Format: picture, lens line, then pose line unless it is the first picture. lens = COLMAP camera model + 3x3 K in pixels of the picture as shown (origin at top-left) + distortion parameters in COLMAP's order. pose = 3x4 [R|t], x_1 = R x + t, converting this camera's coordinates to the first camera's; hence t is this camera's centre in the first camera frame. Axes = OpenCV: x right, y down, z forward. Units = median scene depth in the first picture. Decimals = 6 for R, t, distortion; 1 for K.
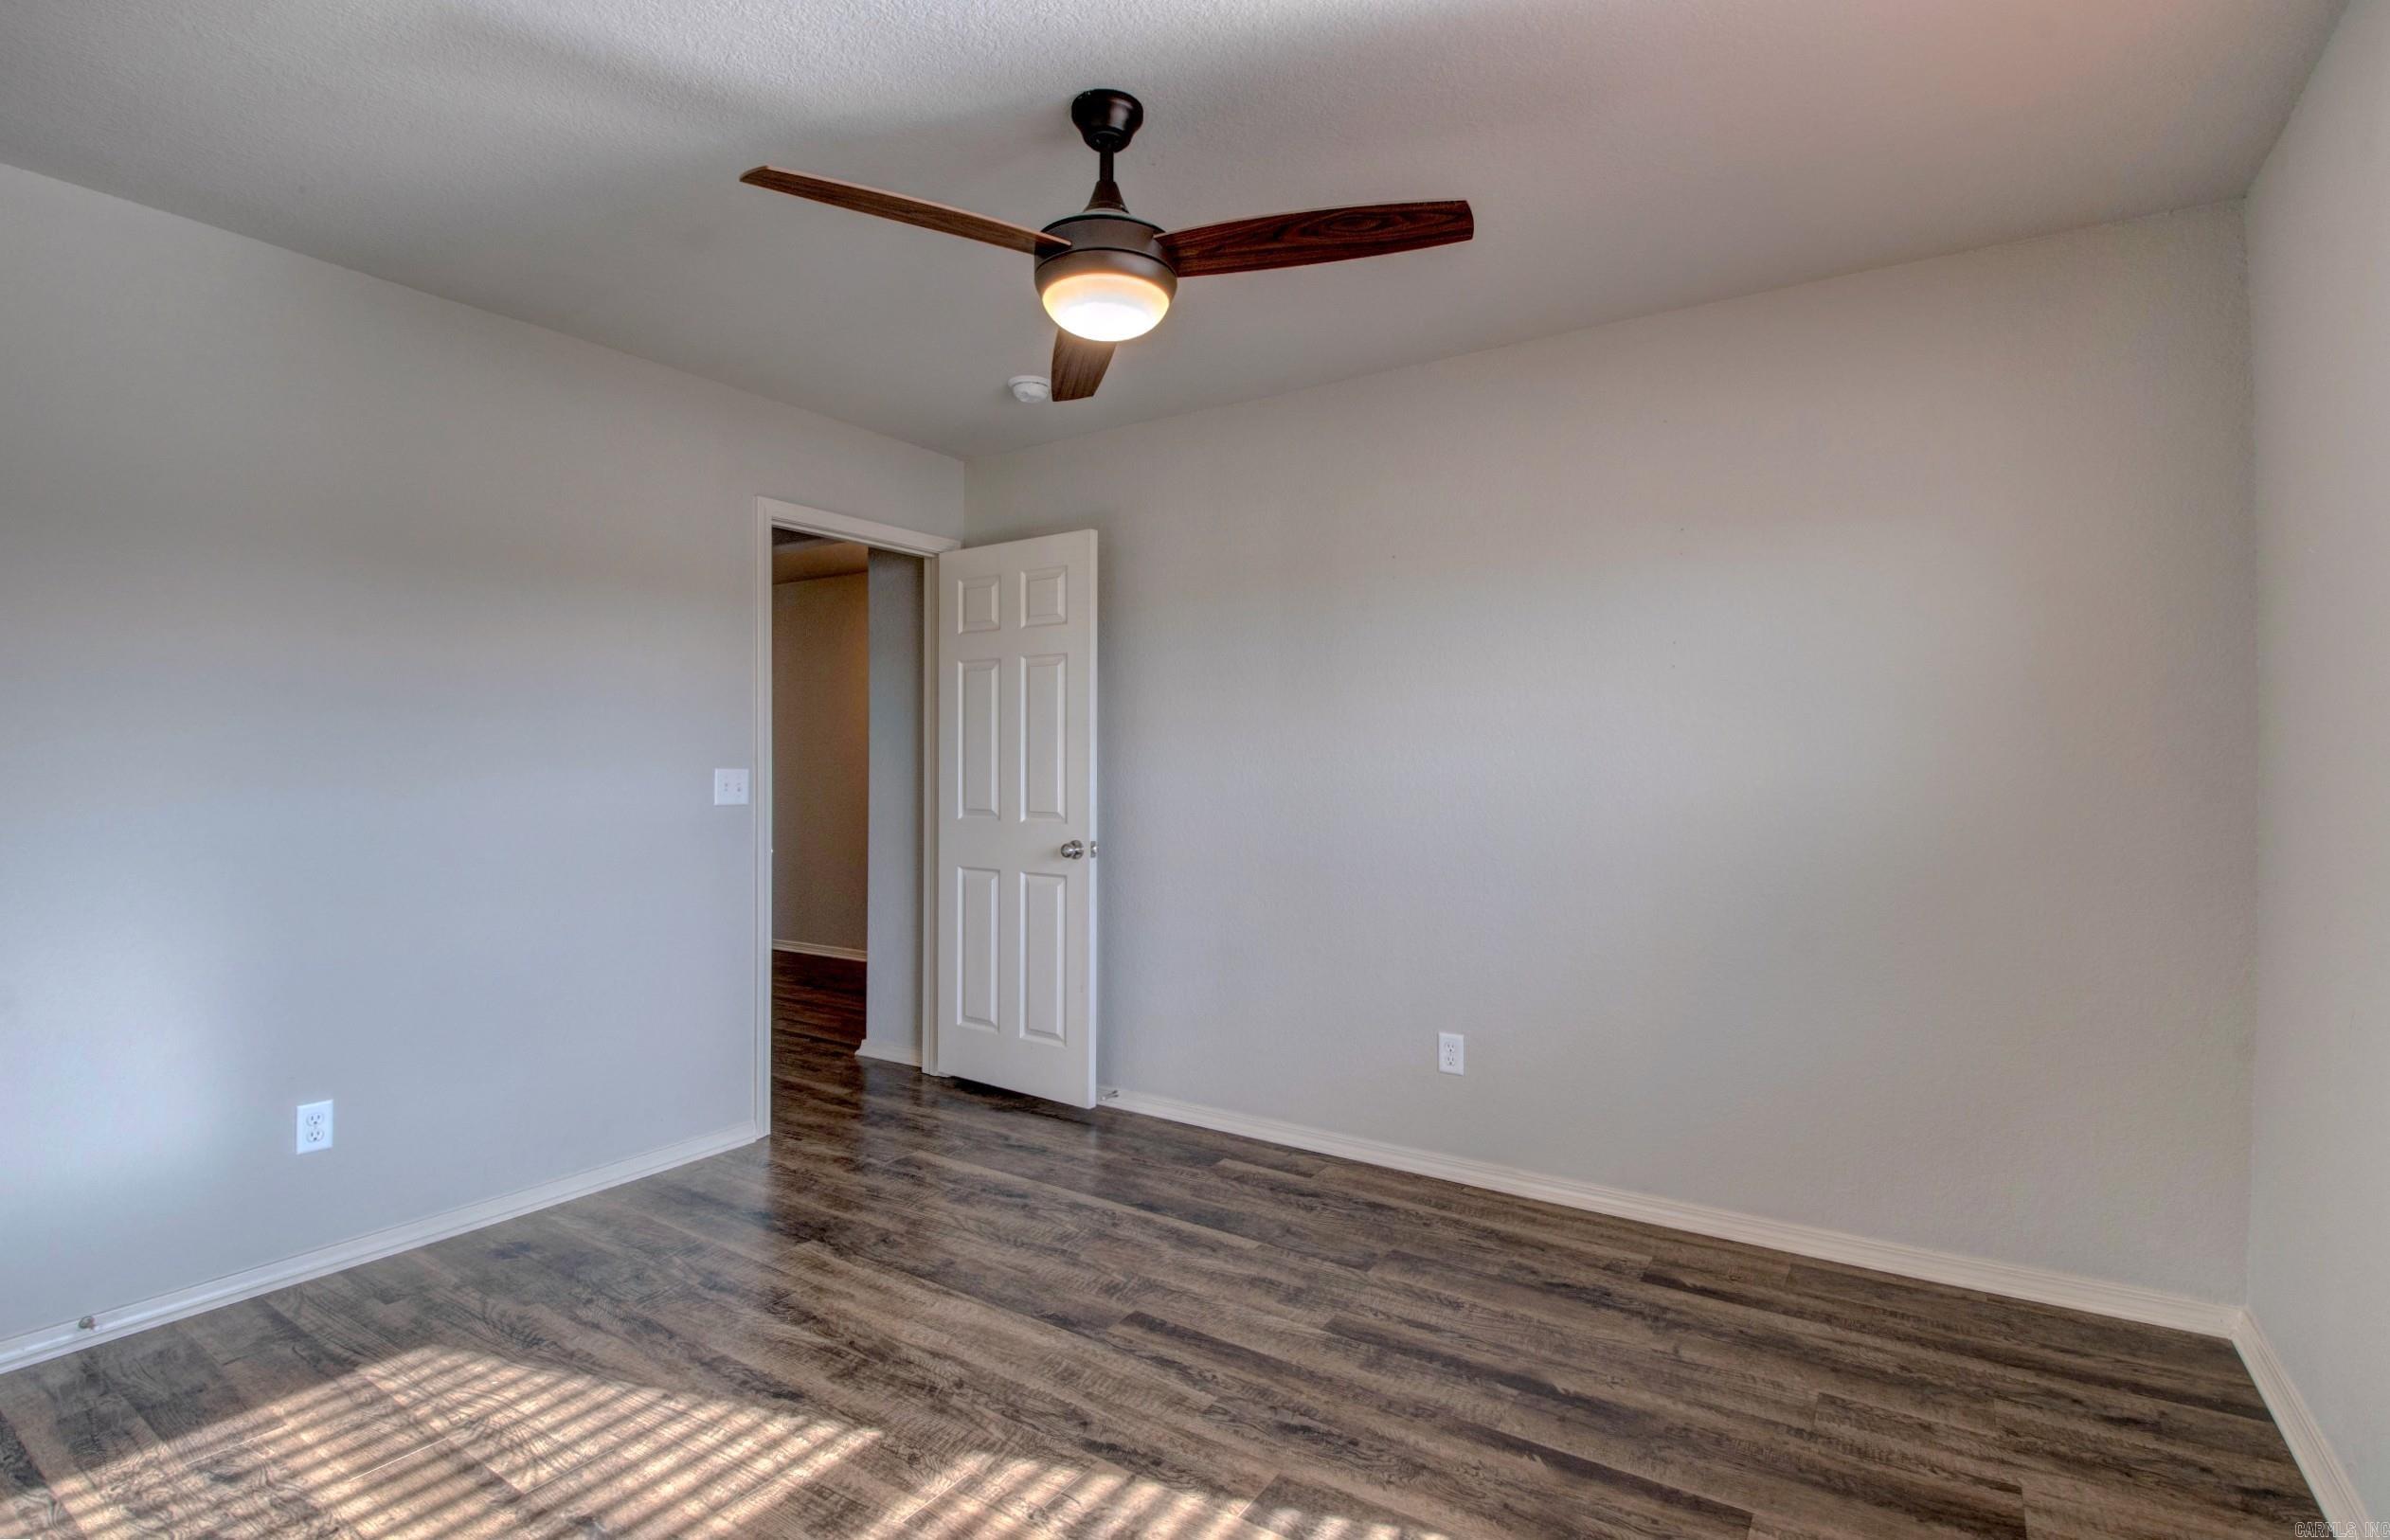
lens RADIAL K [[1116.8, 0, 1202.2], [0, 1116.8, 767.4], [0, 0, 1]] dist [-0.029534, -0.001150]
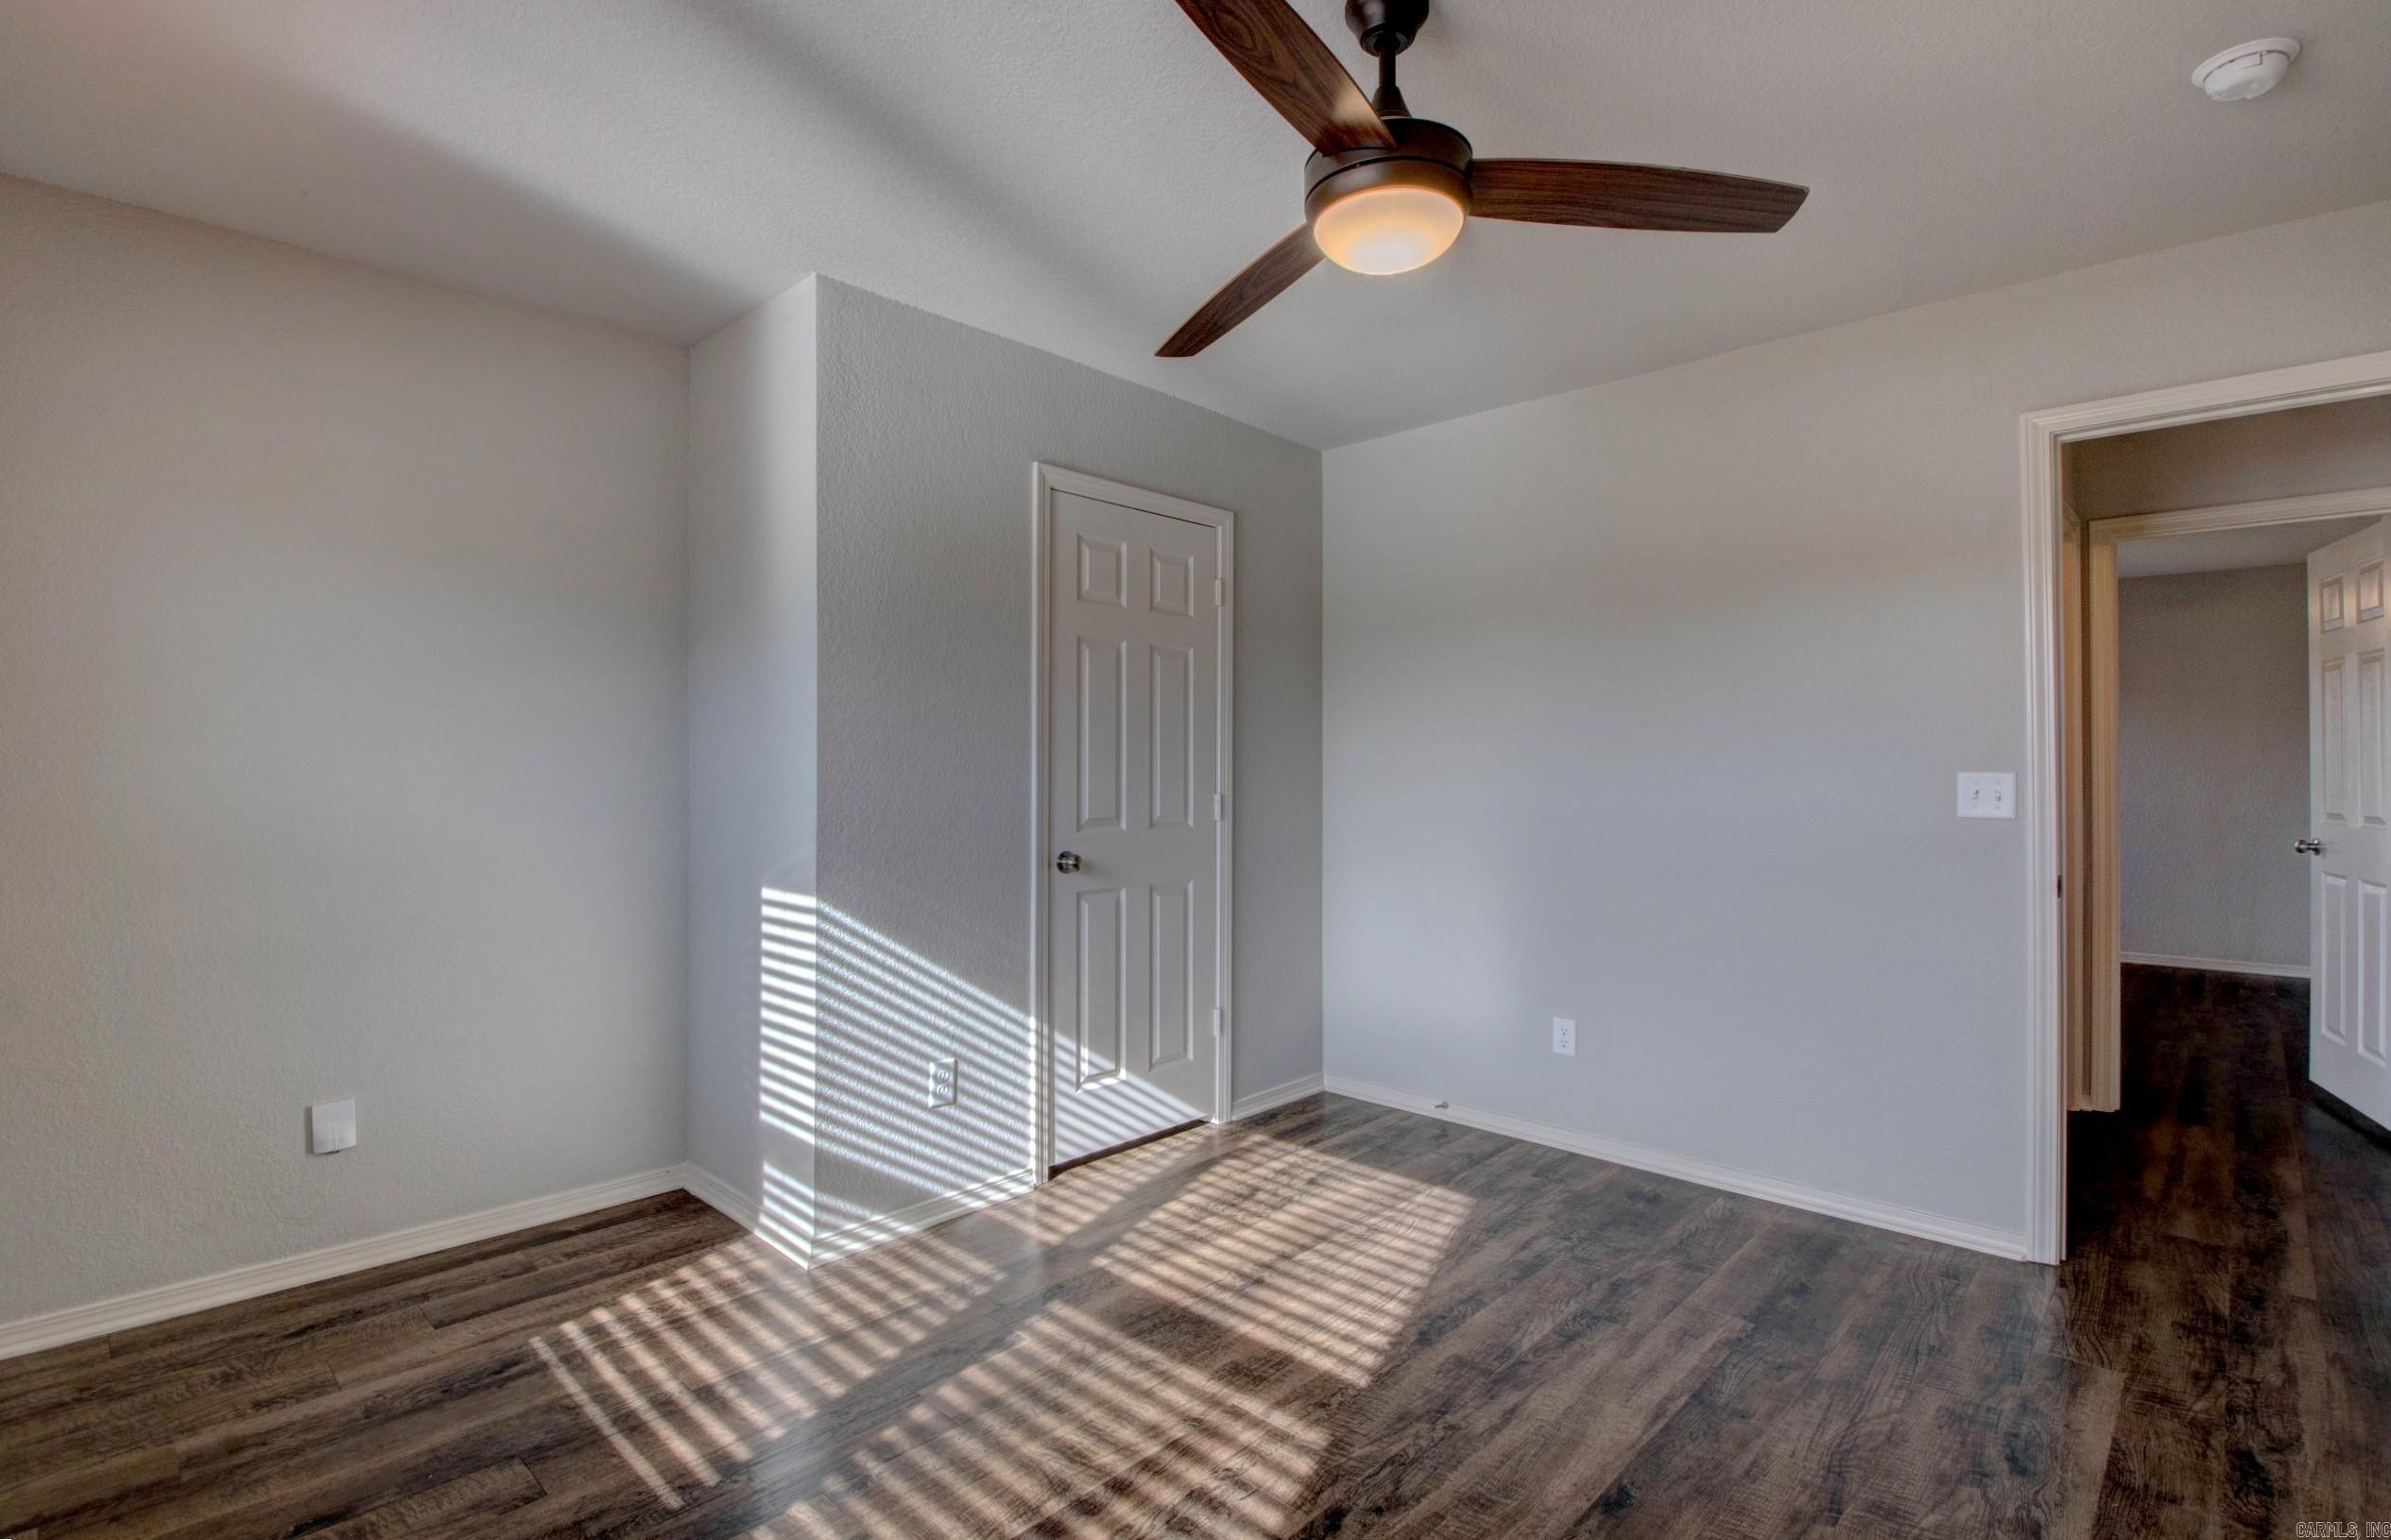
lens RADIAL K [[1120.7, 0, 1188.4], [0, 1120.7, 764.9], [0, 0, 1]] dist [0.021429, -0.032728]
pose [[-0.188568, -0.004364, -0.982050, 0.824863], [0.000250, 0.999990, -0.004492, -0.001276], [0.982060, -0.001093, -0.188565, 1.036782]]
